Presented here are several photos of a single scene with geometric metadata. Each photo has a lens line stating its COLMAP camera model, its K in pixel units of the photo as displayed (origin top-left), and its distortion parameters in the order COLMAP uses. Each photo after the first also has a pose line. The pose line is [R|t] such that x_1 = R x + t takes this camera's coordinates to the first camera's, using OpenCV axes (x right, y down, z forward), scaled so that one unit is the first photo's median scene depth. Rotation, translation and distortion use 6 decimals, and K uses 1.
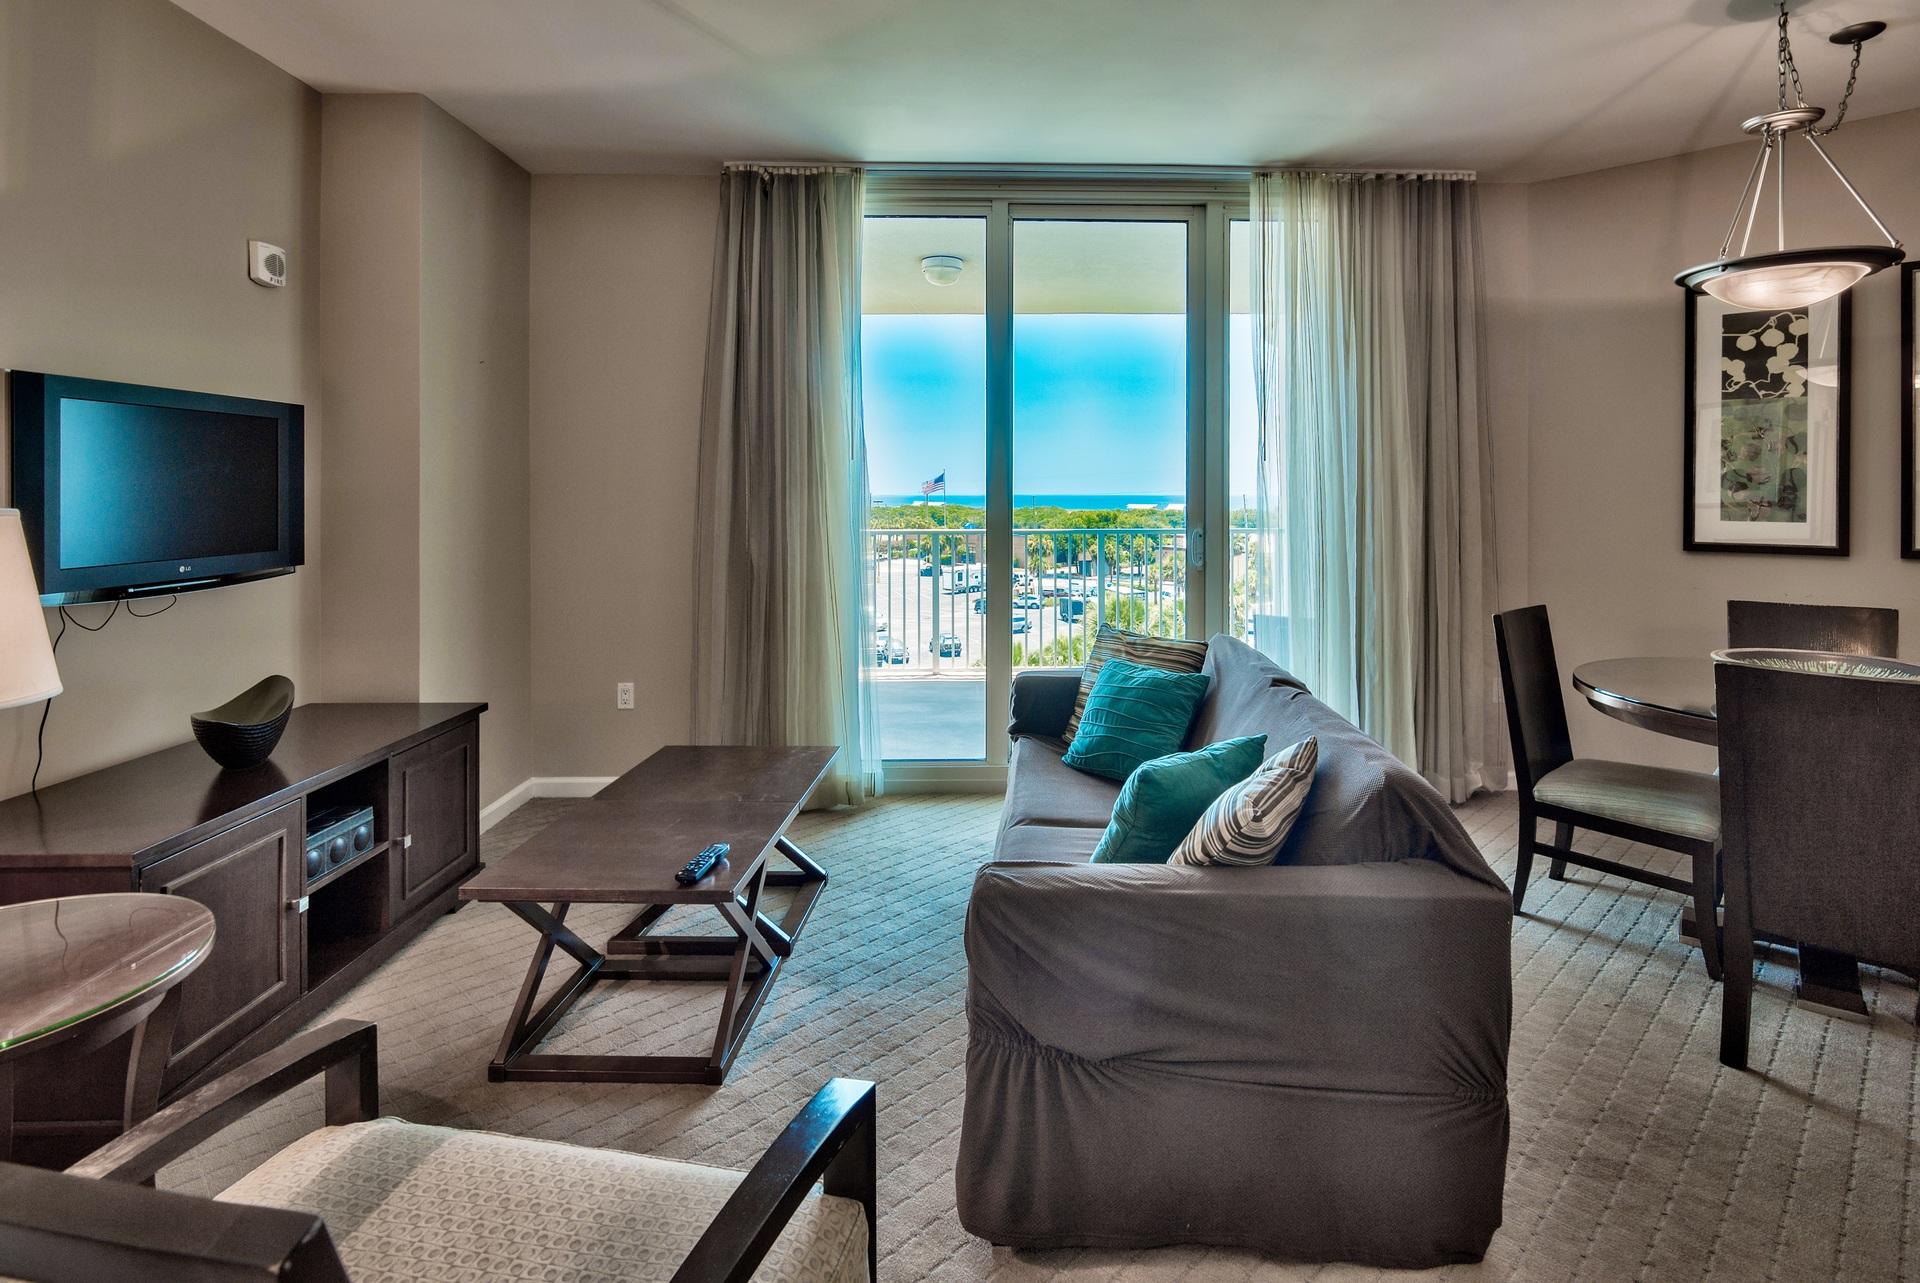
lens RADIAL K [[930.8, 0, 1000.5], [0, 930.8, 503.5], [0, 0, 1]] dist [-0.004556, -0.003533]
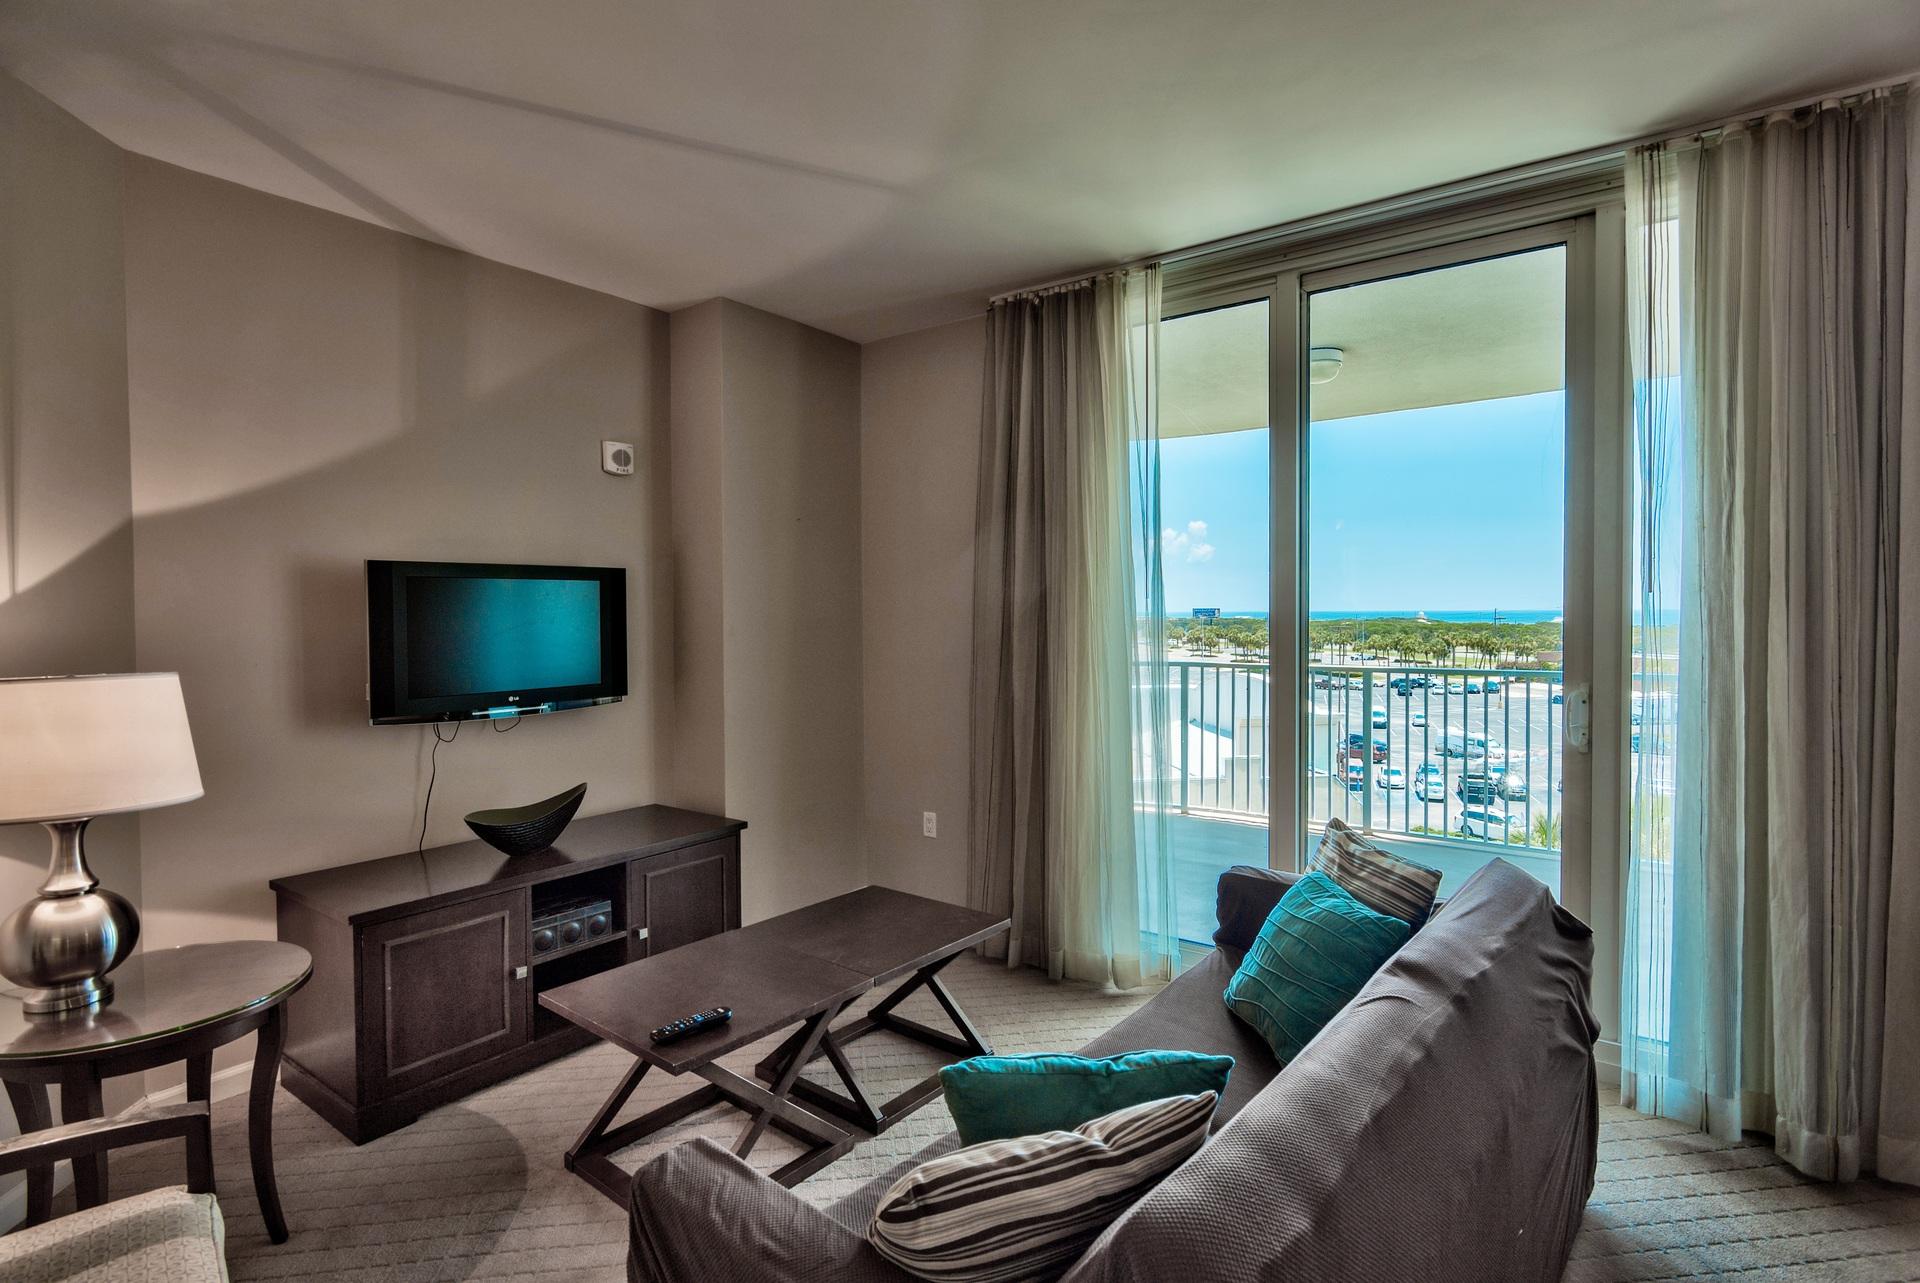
lens RADIAL K [[930.8, 0, 947.0], [0, 930.8, 618.6], [0, 0, 1]] dist [-0.004556, -0.003533]
pose [[0.795730, 0.002699, -0.605646, 0.287220], [-0.000335, 0.999992, 0.004016, -0.033448], [0.605652, -0.002993, 0.795724, 0.206936]]
